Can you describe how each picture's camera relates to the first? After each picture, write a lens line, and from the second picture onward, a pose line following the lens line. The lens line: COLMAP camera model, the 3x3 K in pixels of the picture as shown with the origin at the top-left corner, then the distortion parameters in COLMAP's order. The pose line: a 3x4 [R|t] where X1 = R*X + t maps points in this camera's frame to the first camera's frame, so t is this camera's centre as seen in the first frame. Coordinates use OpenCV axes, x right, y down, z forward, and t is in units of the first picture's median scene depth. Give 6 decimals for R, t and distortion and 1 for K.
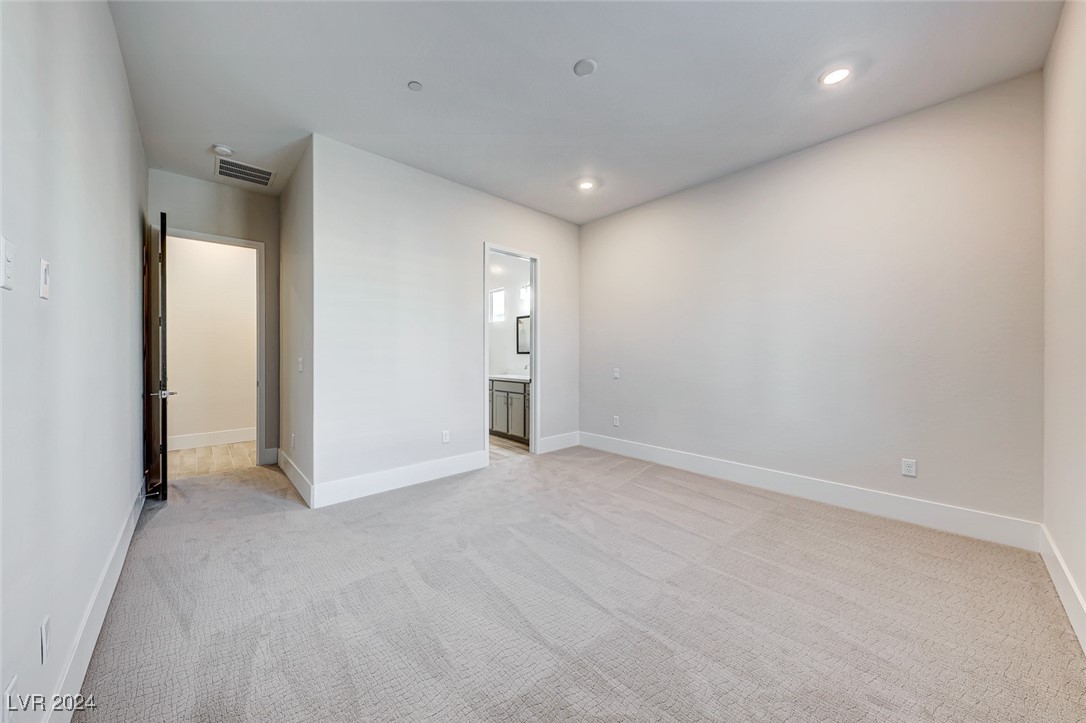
lens RADIAL K [[380.0, 0, 547.9], [0, 380.0, 355.4], [0, 0, 1]] dist [-0.000961, -0.000179]
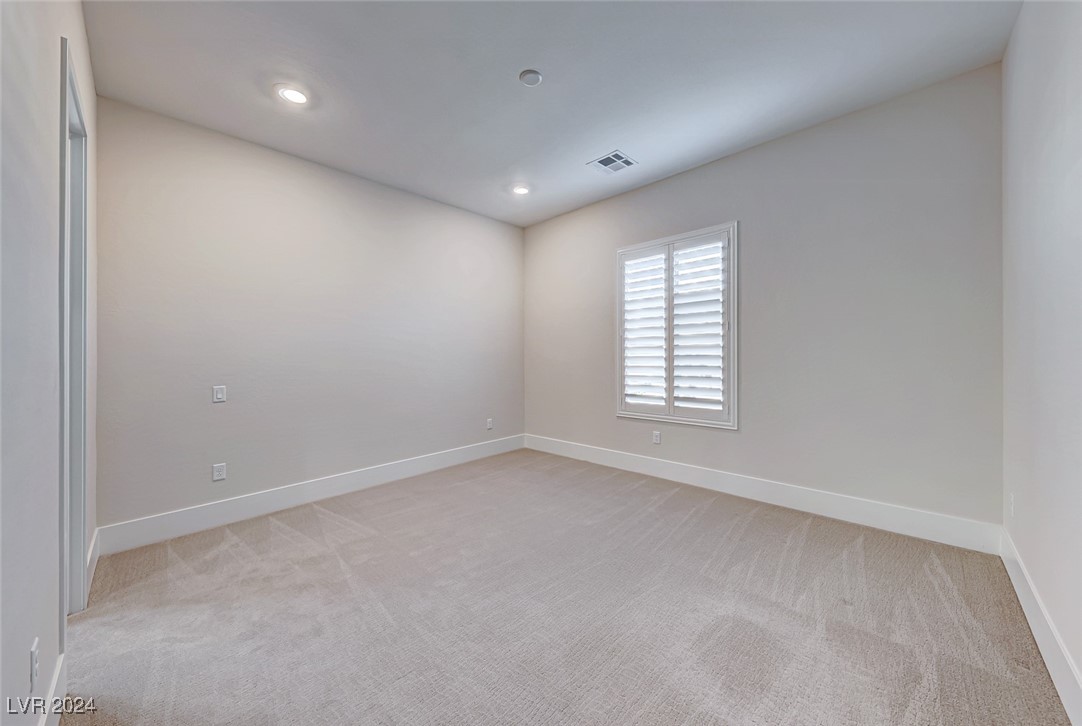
lens RADIAL K [[378.6, 0, 544.1], [0, 378.6, 357.7], [0, 0, 1]] dist [-0.000961, -0.000179]
pose [[-0.062652, -0.004863, 0.998024, -0.567033], [0.016179, 0.999852, 0.005888, -0.007123], [-0.997904, 0.016516, -0.062564, 0.638709]]
